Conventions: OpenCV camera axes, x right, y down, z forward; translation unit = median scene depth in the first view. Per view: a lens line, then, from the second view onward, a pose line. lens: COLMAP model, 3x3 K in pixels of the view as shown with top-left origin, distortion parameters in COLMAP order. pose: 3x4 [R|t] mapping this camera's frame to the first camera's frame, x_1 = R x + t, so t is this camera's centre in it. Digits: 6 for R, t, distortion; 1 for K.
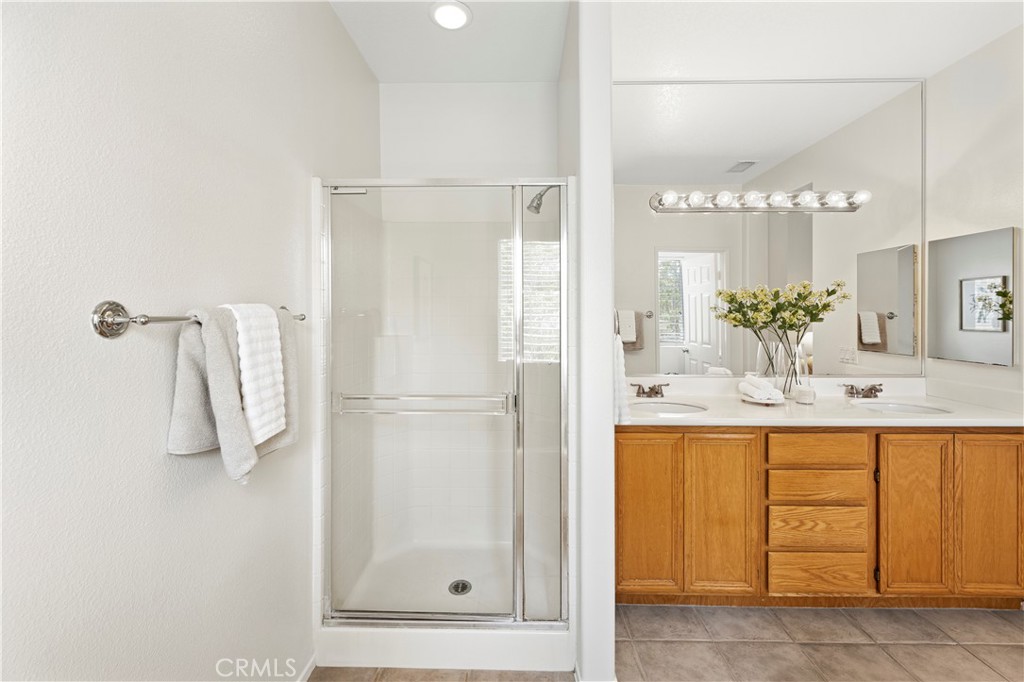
lens RADIAL K [[419.8, 0, 513.4], [0, 419.8, 309.3], [0, 0, 1]] dist [0.000897, 0.000309]
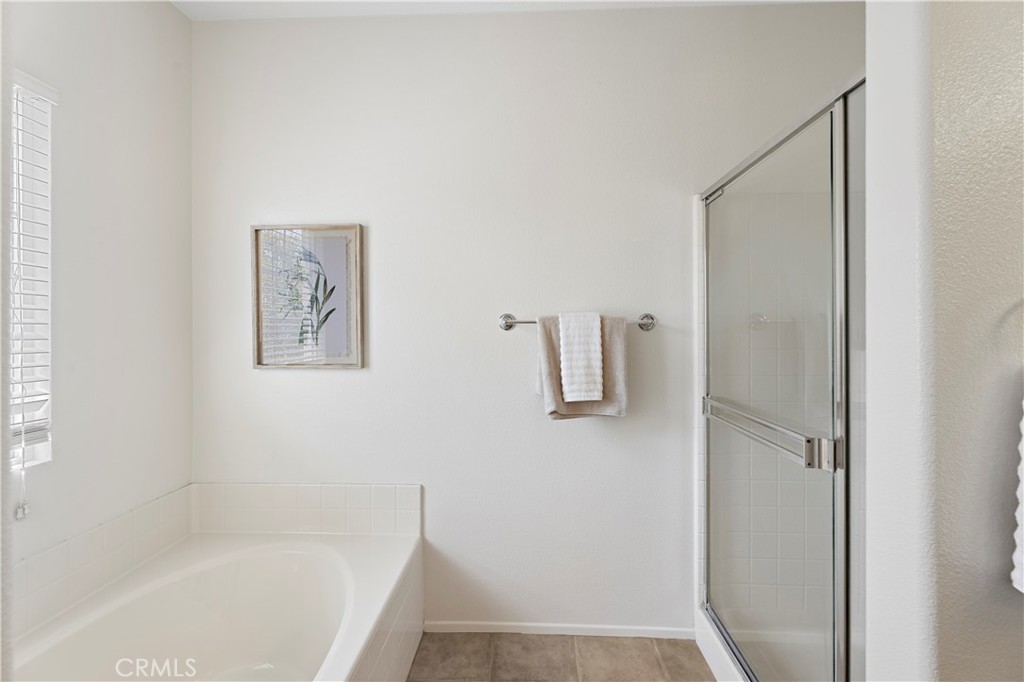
lens RADIAL K [[415.1, 0, 510.0], [0, 415.1, 325.5], [0, 0, 1]] dist [0.000171, 0.000209]
pose [[-0.032915, -0.001831, -0.999456, 0.549559], [0.002254, 0.999996, -0.001907, 0.021921], [0.999456, -0.002315, -0.032911, 0.477955]]
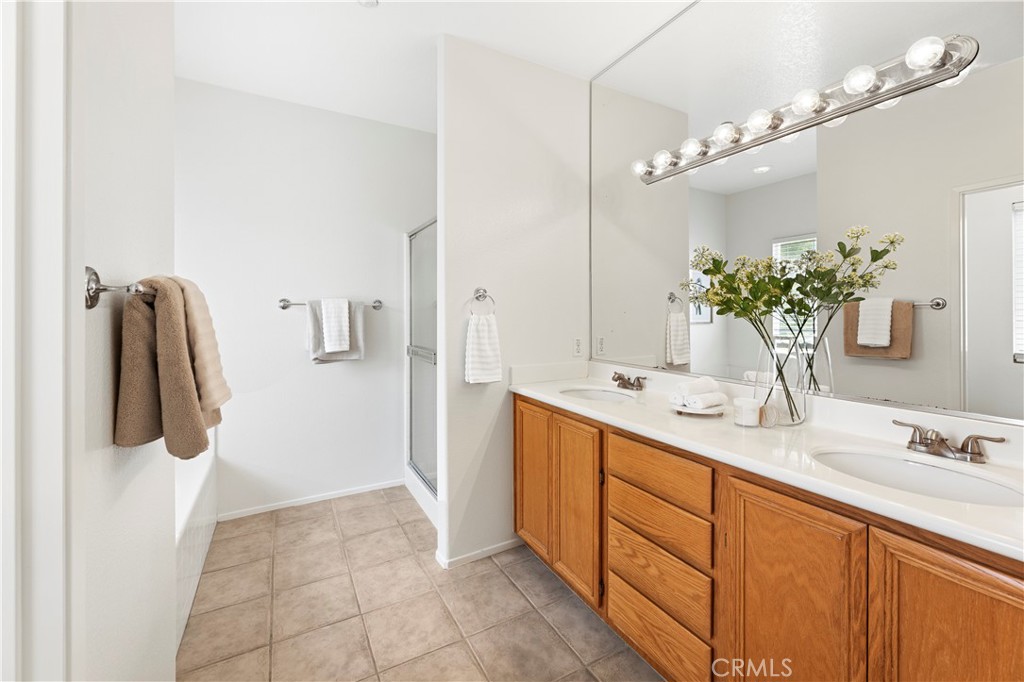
lens RADIAL K [[418.2, 0, 509.6], [0, 418.2, 305.1], [0, 0, 1]] dist [0.000579, -0.000088]
pose [[0.496200, -0.016974, -0.868042, 1.272100], [0.007427, 0.999855, -0.015306, 0.044309], [0.868176, 0.001147, 0.496254, 0.396117]]
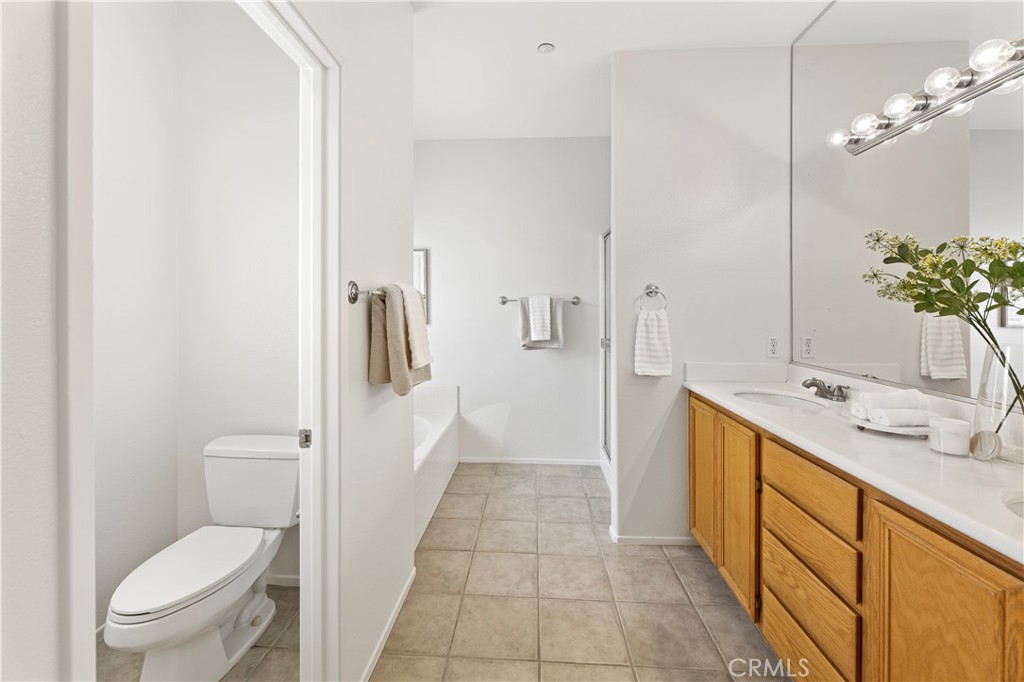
lens RADIAL K [[420.0, 0, 513.3], [0, 420.0, 300.6], [0, 0, 1]] dist [-0.000135, -0.000508]
pose [[-0.035805, -0.018012, -0.999196, 1.450966], [0.000723, 0.999837, -0.018050, 0.046873], [0.999359, -0.001369, -0.035786, 0.551903]]
